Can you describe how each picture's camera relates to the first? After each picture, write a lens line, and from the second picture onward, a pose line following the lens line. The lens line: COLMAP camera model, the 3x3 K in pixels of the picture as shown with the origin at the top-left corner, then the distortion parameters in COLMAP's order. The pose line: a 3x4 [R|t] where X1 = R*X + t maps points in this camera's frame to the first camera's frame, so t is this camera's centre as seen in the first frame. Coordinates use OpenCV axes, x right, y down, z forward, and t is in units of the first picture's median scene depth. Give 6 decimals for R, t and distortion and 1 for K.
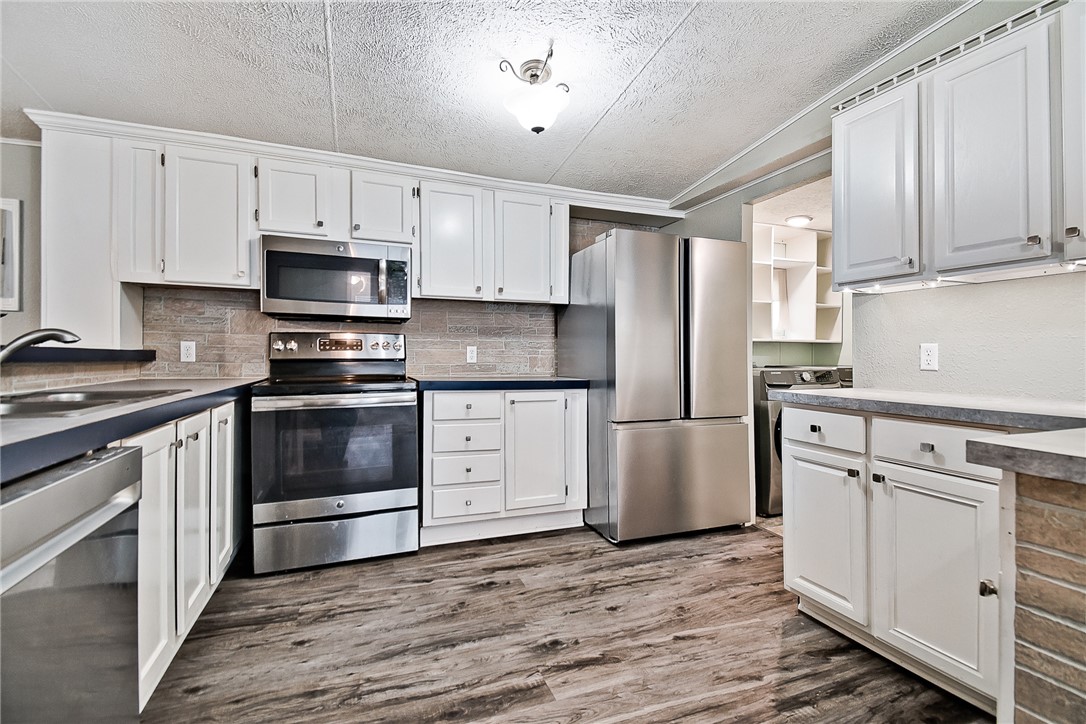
lens RADIAL K [[495.3, 0, 565.1], [0, 495.3, 356.7], [0, 0, 1]] dist [-0.000770, -0.017682]
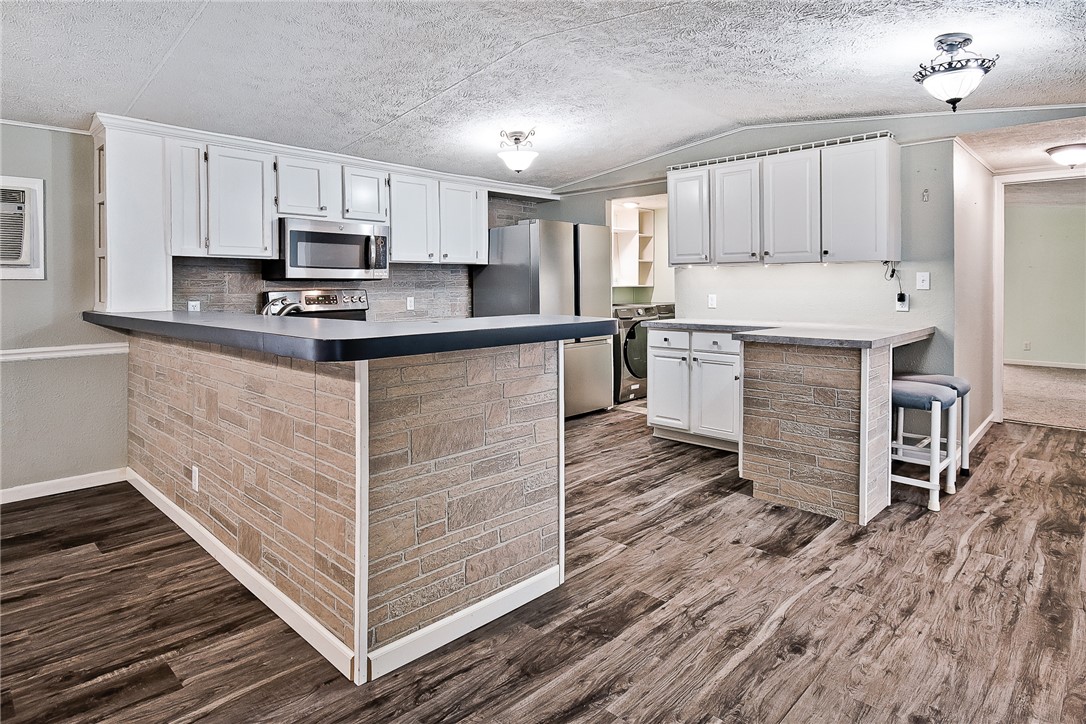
lens RADIAL K [[562.1, 0, 543.7], [0, 562.1, 341.8], [0, 0, 1]] dist [-0.031143, -0.002226]
pose [[0.926748, -0.054940, 0.371643, -0.498625], [0.020491, 0.995169, 0.096017, -0.045792], [-0.375123, -0.081368, 0.923397, -0.569916]]
